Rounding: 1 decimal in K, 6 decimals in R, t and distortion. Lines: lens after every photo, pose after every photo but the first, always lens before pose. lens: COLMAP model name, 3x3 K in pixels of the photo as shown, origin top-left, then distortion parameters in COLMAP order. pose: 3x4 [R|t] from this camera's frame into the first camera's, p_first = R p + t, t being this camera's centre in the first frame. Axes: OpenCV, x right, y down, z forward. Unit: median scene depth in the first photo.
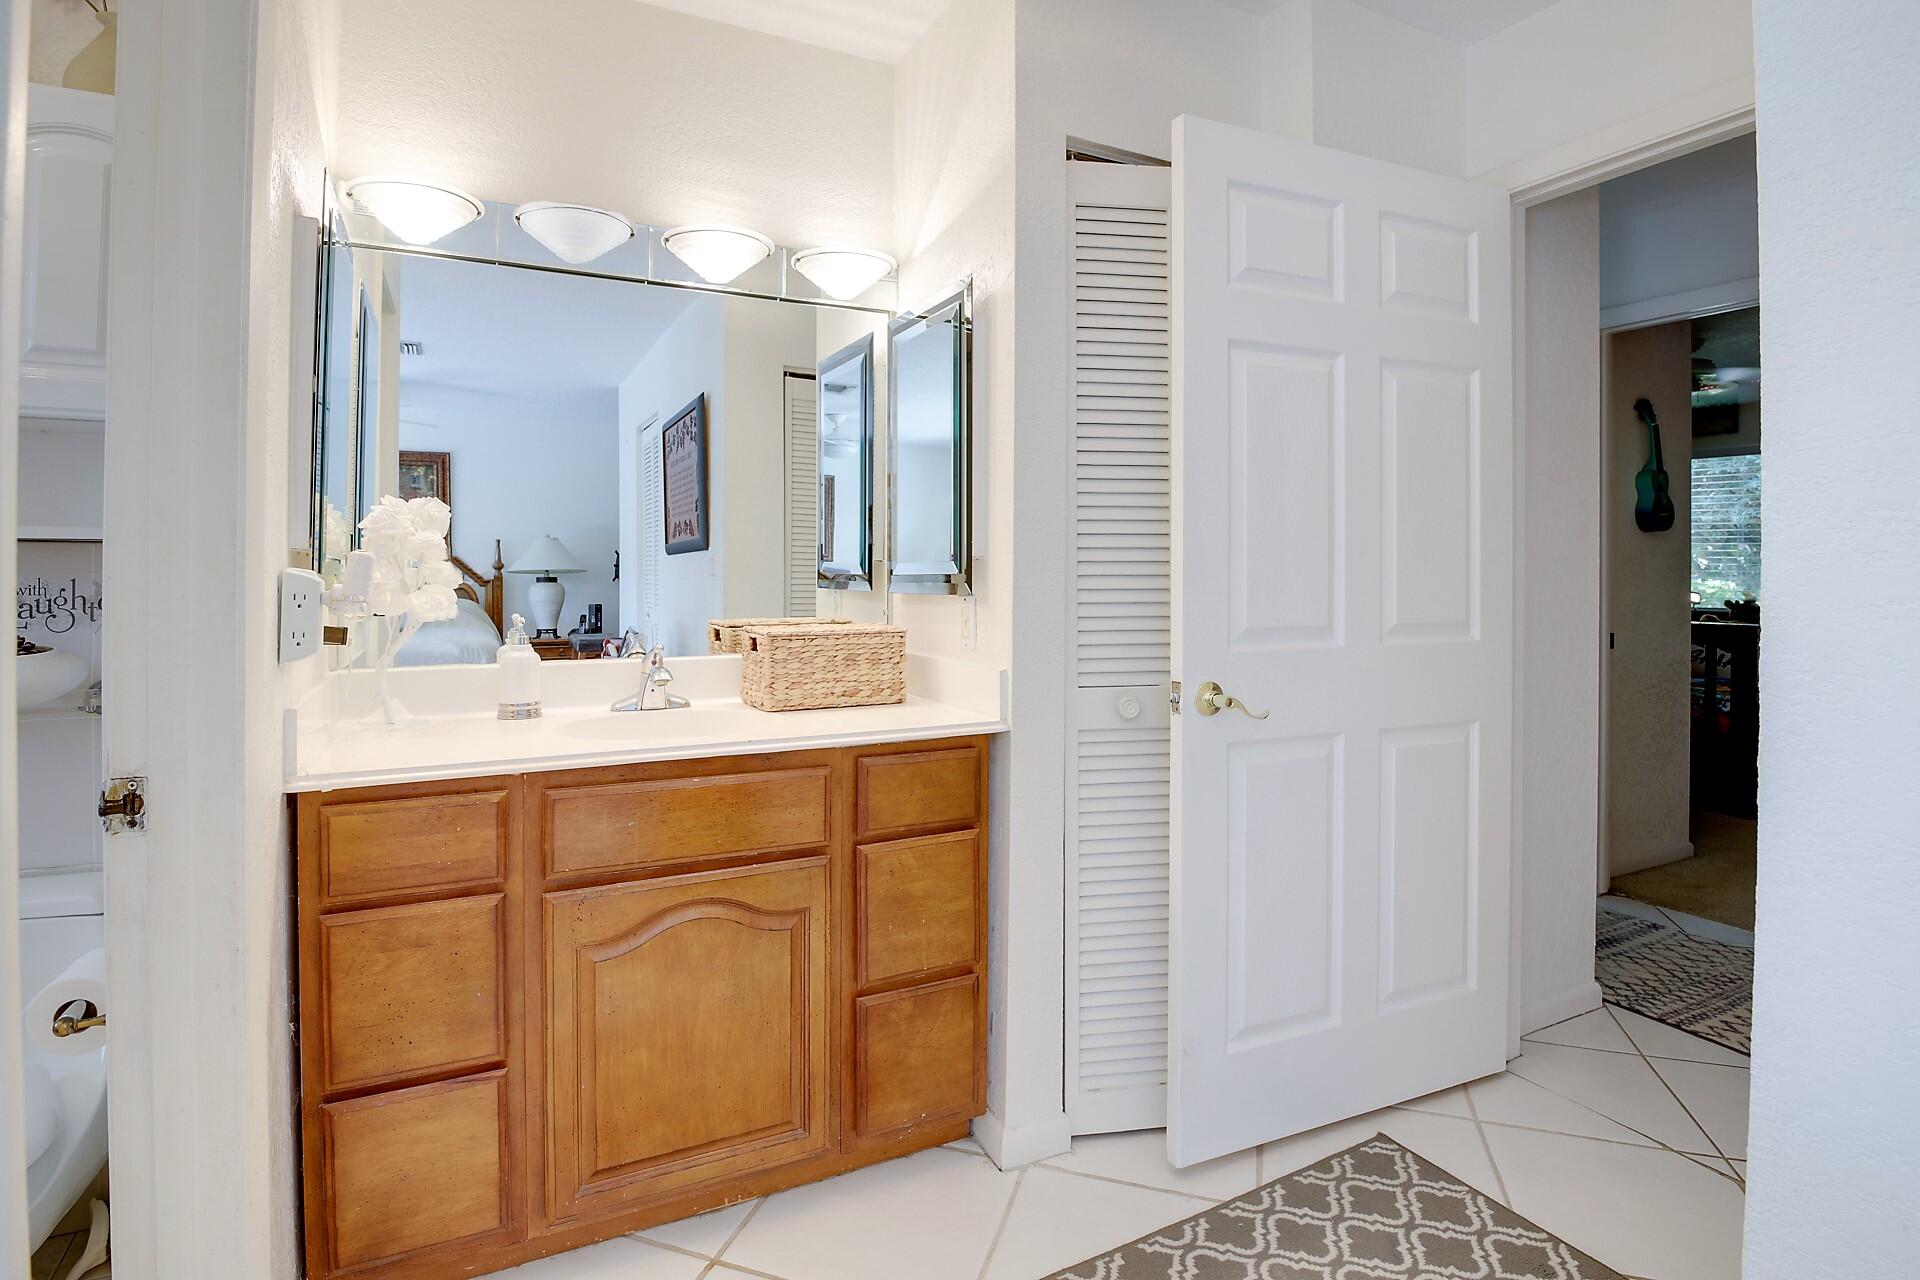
lens RADIAL K [[983.4, 0, 958.3], [0, 983.4, 572.7], [0, 0, 1]] dist [-0.041434, 0.000428]
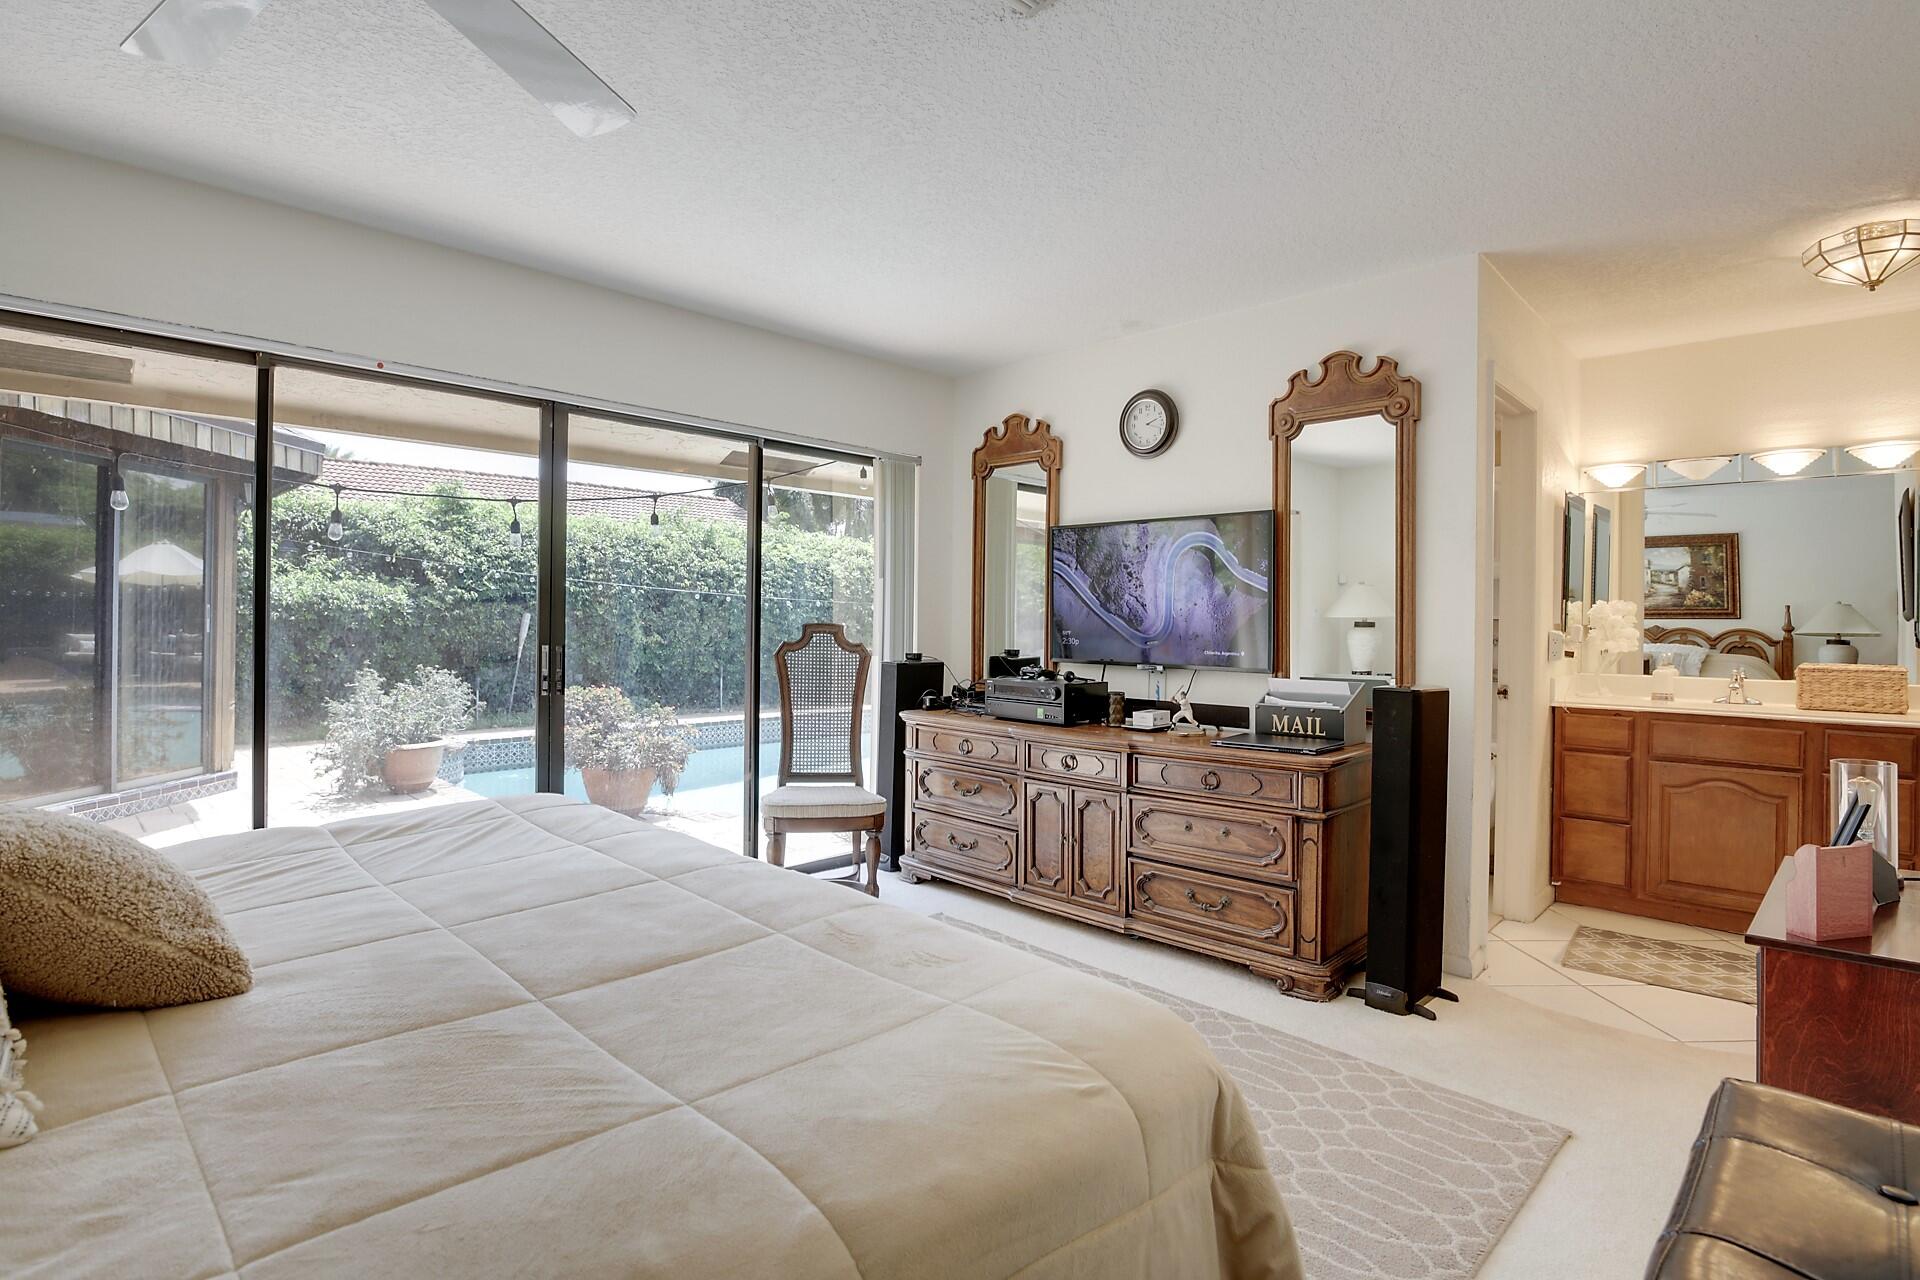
lens RADIAL K [[963.8, 0, 965.9], [0, 963.8, 606.1], [0, 0, 1]] dist [-0.026696, -0.005810]
pose [[0.342280, -0.012795, -0.939511, 1.284478], [-0.013068, 0.999746, -0.018376, -0.002762], [0.939507, 0.018567, 0.342026, -1.514841]]
